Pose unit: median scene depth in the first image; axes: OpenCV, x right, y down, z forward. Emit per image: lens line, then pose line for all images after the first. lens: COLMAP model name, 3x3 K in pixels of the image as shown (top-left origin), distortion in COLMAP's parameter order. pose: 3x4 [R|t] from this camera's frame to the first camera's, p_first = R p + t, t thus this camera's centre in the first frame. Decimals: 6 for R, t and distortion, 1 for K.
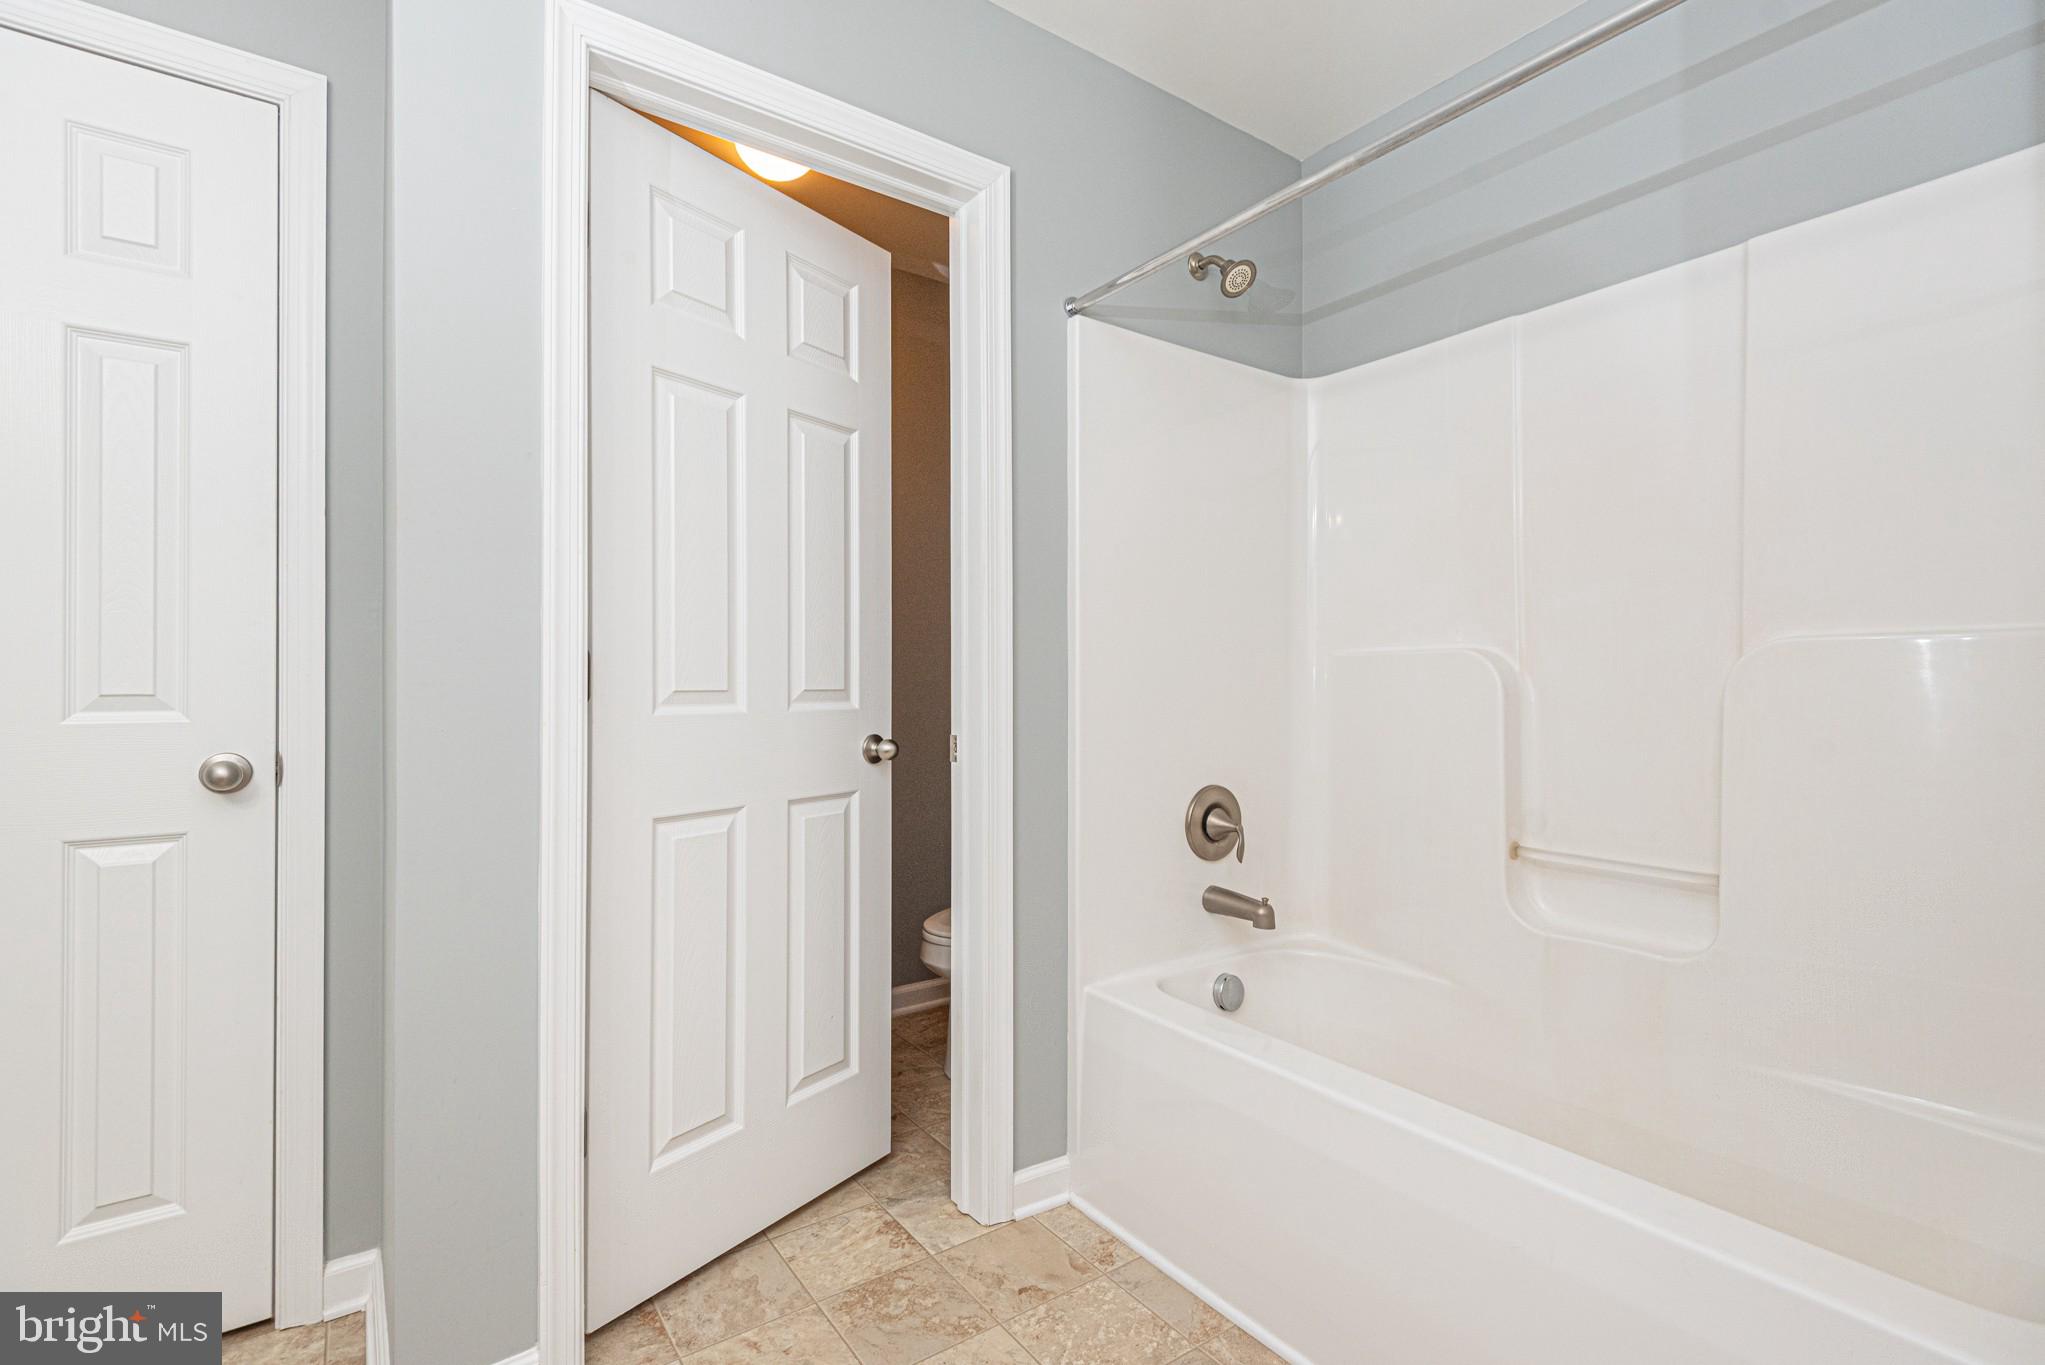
lens RADIAL K [[951.9, 0, 1053.4], [0, 951.9, 675.8], [0, 0, 1]] dist [0.043747, -0.021027]
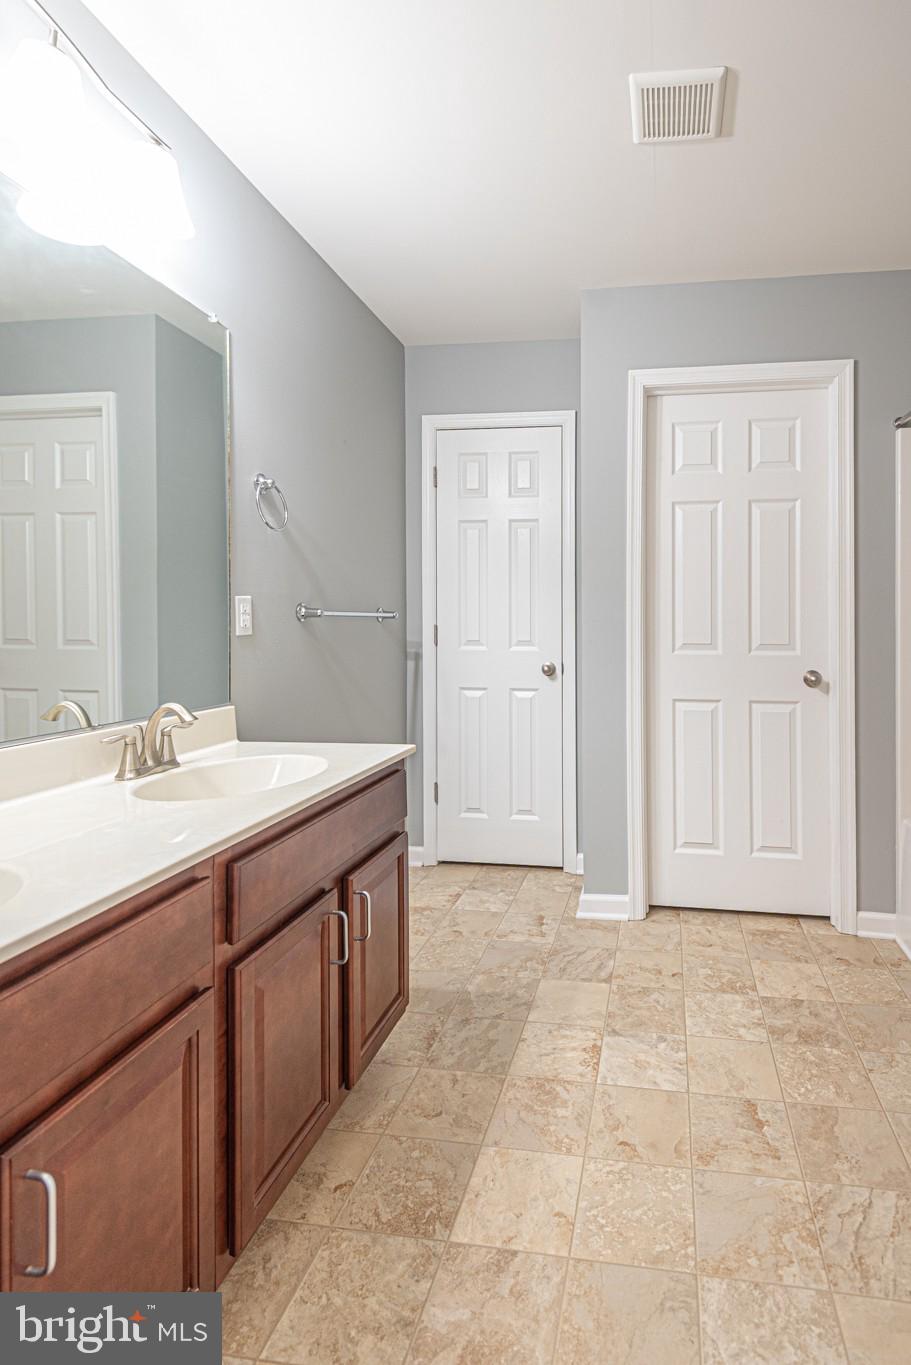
lens RADIAL K [[767.3, 0, 550.1], [0, 767.3, 634.0], [0, 0, 1]] dist [0.005223, -0.020142]
pose [[0.681539, 0.013187, -0.731663, 0.625291], [0.000853, 0.999823, 0.018814, -0.034234], [0.731782, -0.013446, 0.681407, -0.412351]]
